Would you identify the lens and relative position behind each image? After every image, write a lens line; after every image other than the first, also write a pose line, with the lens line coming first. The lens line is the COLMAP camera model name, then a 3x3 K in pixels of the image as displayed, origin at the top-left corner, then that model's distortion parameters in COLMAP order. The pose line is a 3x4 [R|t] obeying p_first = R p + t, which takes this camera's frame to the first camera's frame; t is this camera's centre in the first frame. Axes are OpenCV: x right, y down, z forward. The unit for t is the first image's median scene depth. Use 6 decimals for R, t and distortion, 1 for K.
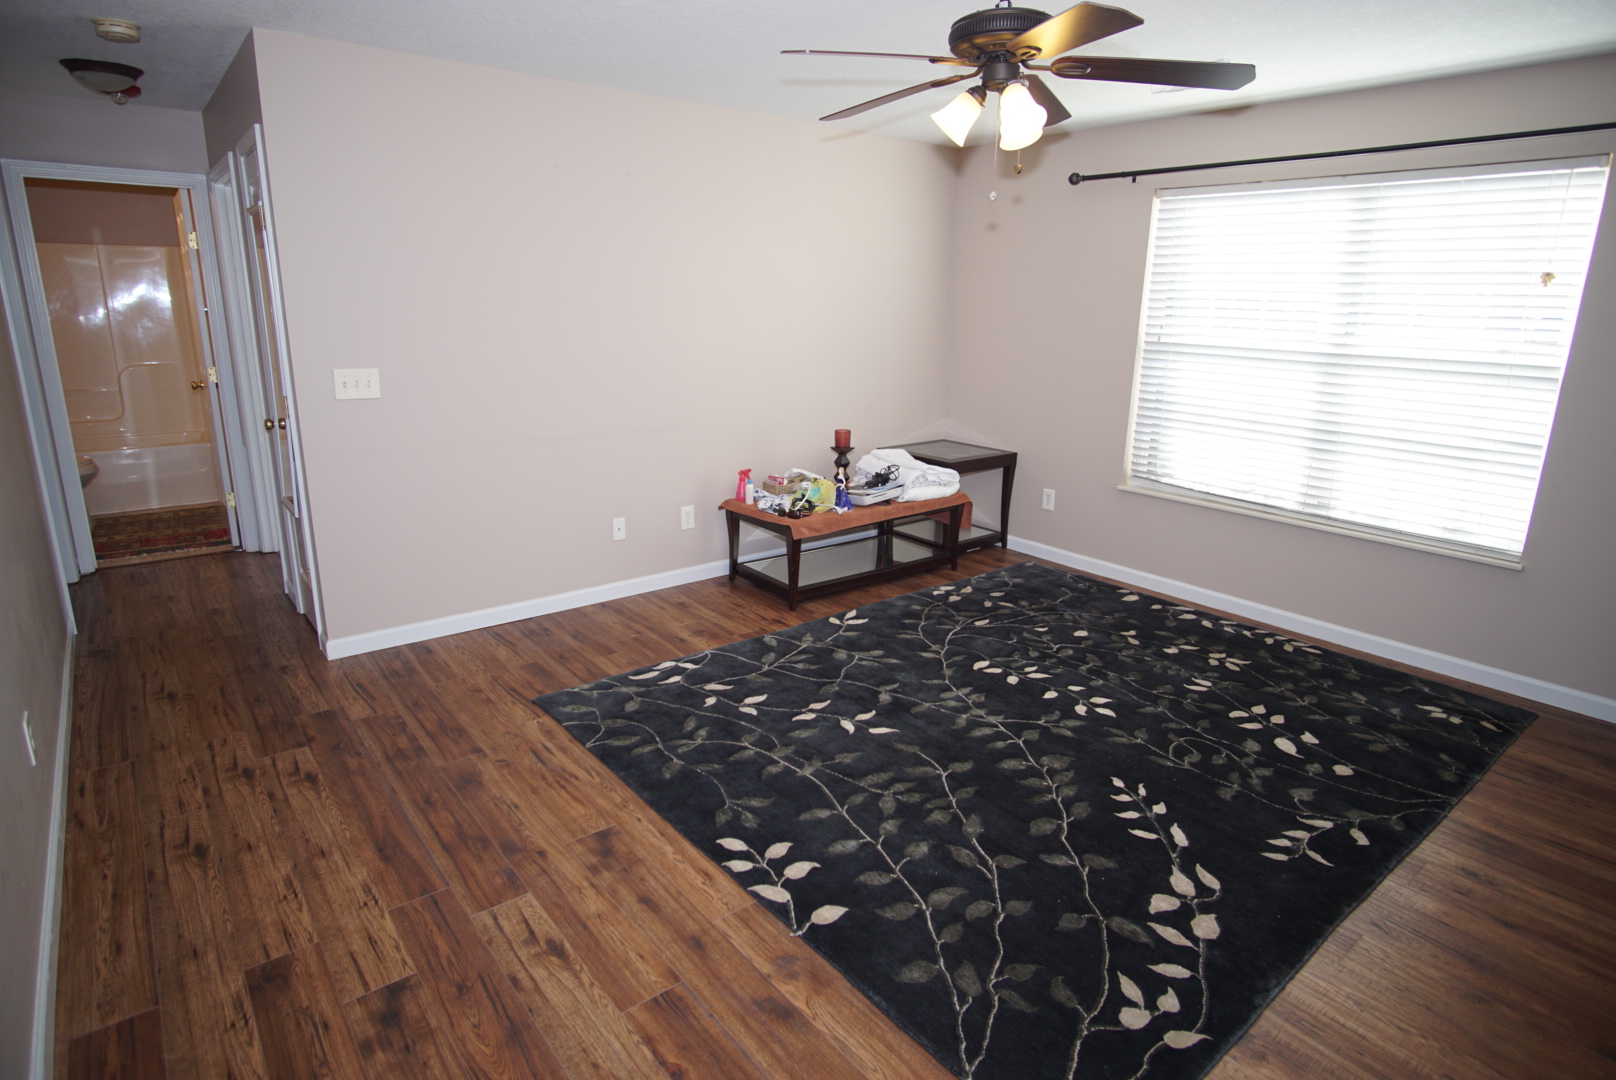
lens RADIAL K [[864.1, 0, 798.6], [0, 864.1, 525.1], [0, 0, 1]] dist [-0.035405, 0.010746]
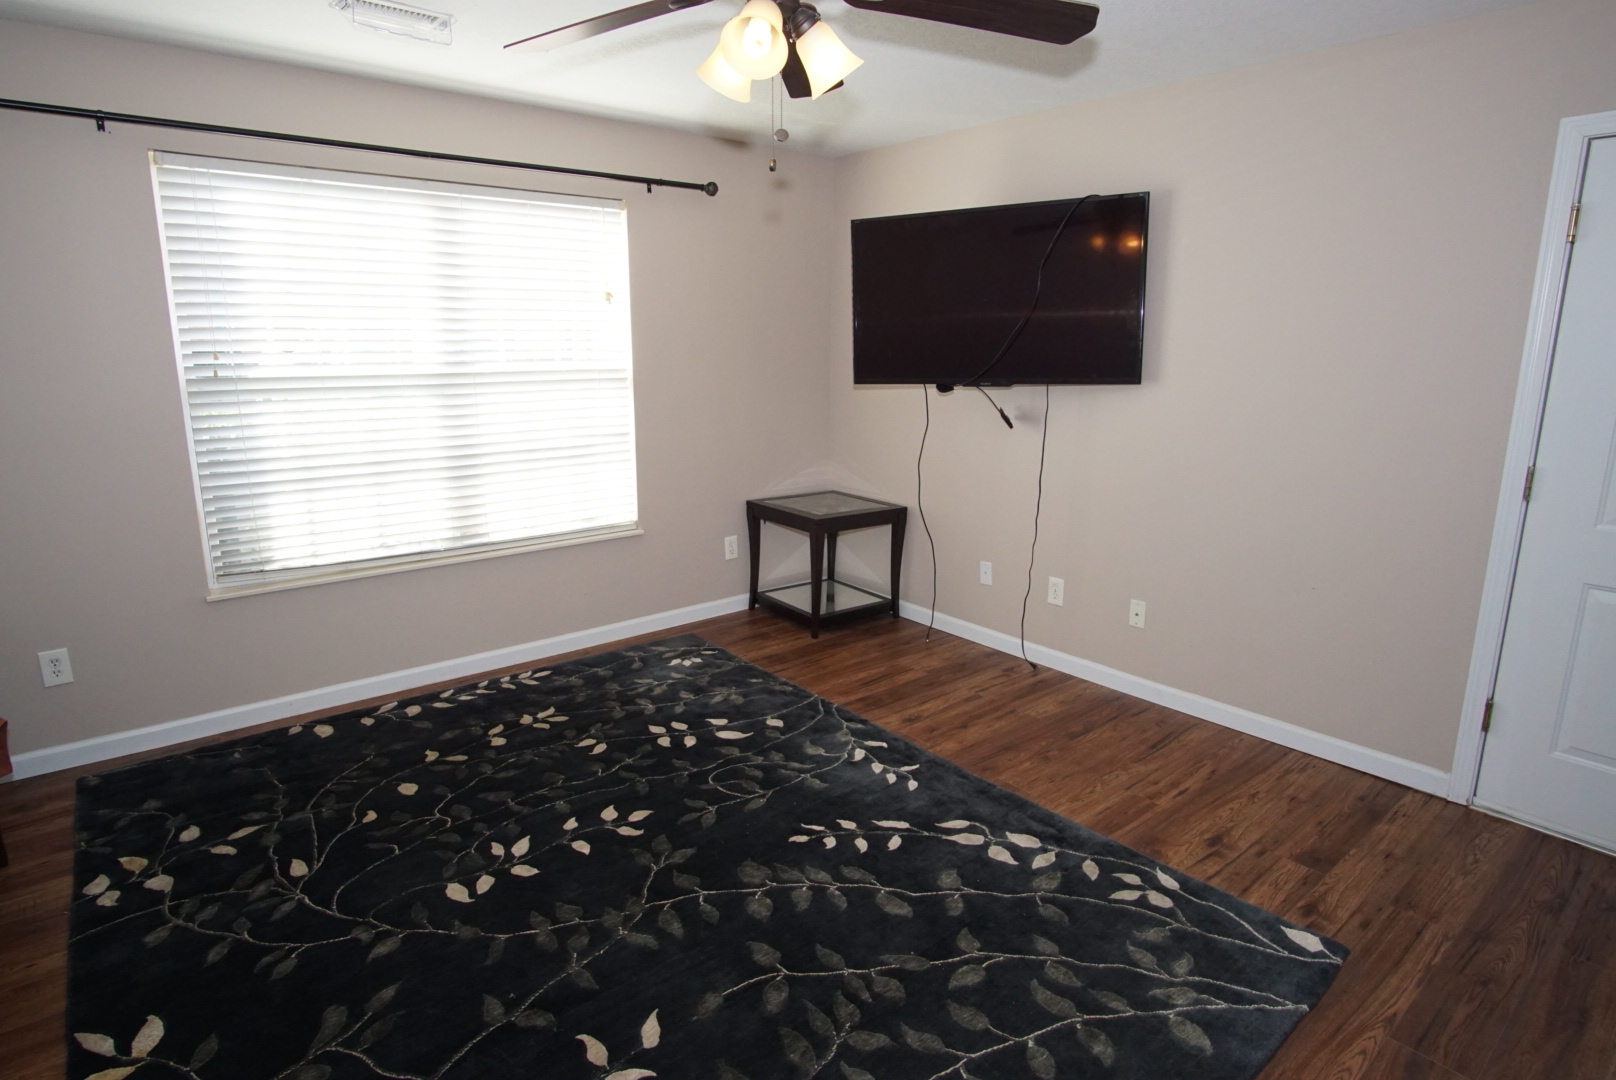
lens RADIAL K [[864.1, 0, 802.2], [0, 864.1, 528.1], [0, 0, 1]] dist [-0.035405, 0.010746]
pose [[-0.013204, -0.232976, 0.972393, -0.389976], [0.252400, 0.940210, 0.228693, -0.194560], [-0.967533, 0.248451, 0.046389, 0.764142]]
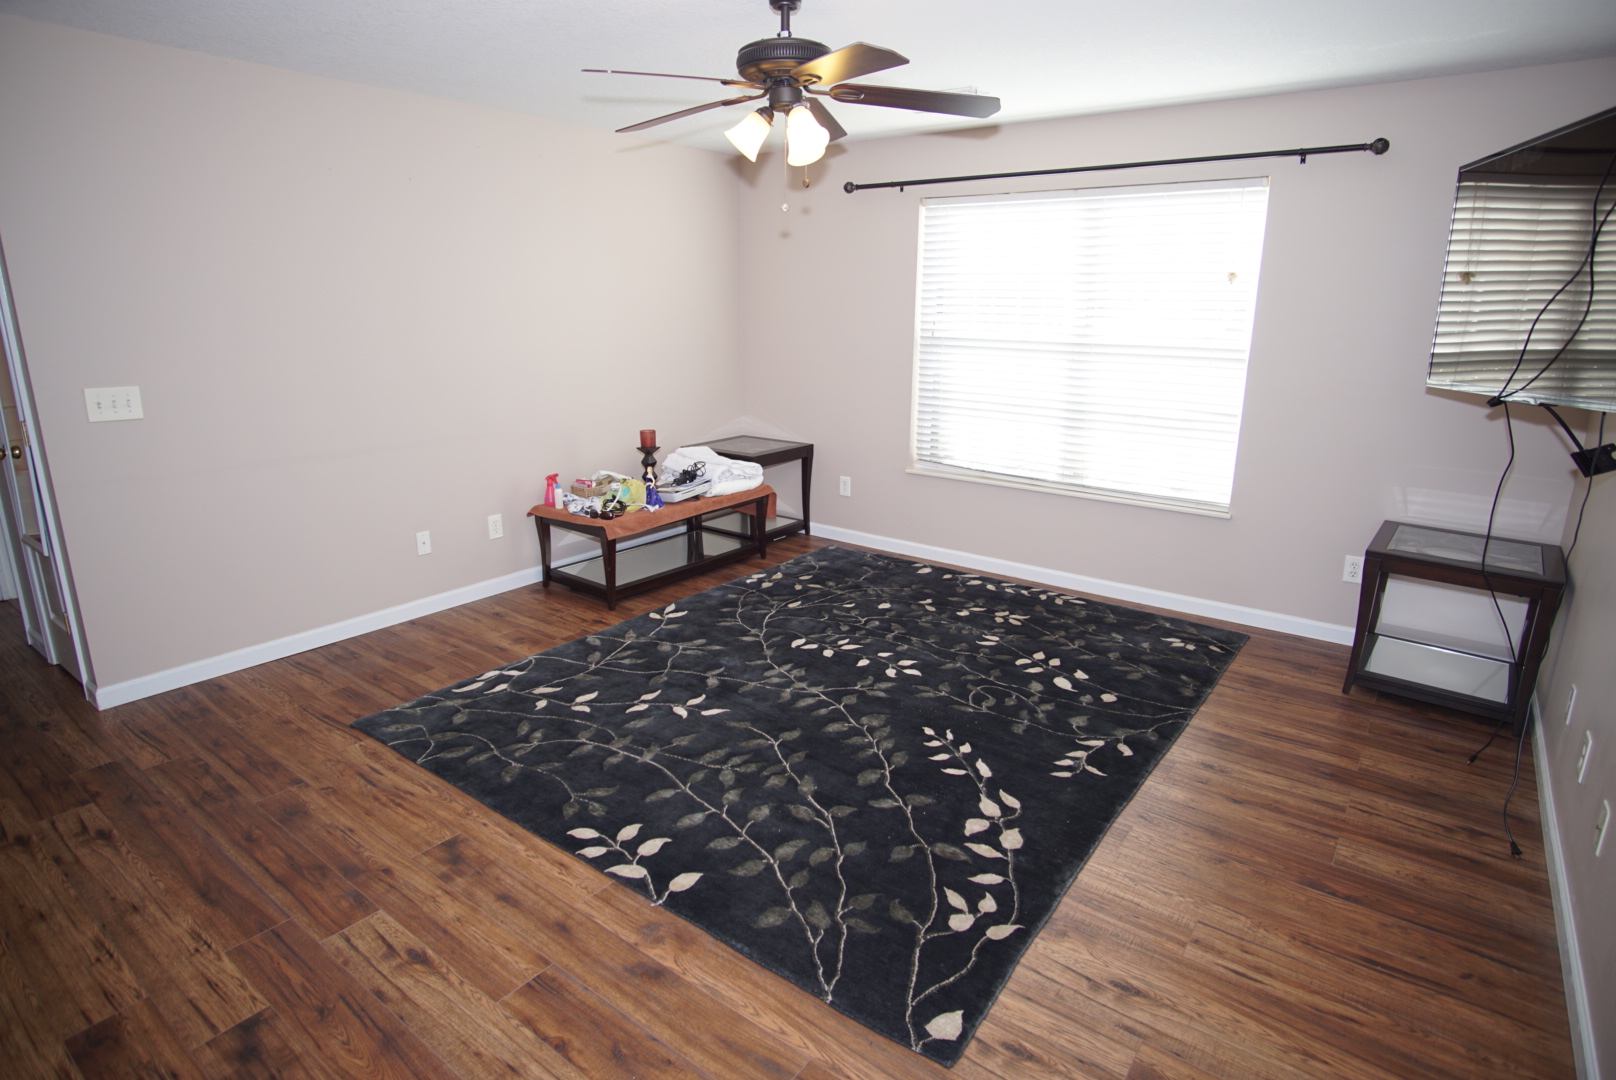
lens RADIAL K [[864.1, 0, 799.0], [0, 864.1, 526.5], [0, 0, 1]] dist [-0.035405, 0.010746]
pose [[0.970020, -0.071965, 0.232125, -0.029598], [0.071709, 0.997380, 0.009553, 0.009607], [-0.232204, 0.007379, 0.972639, -0.049536]]
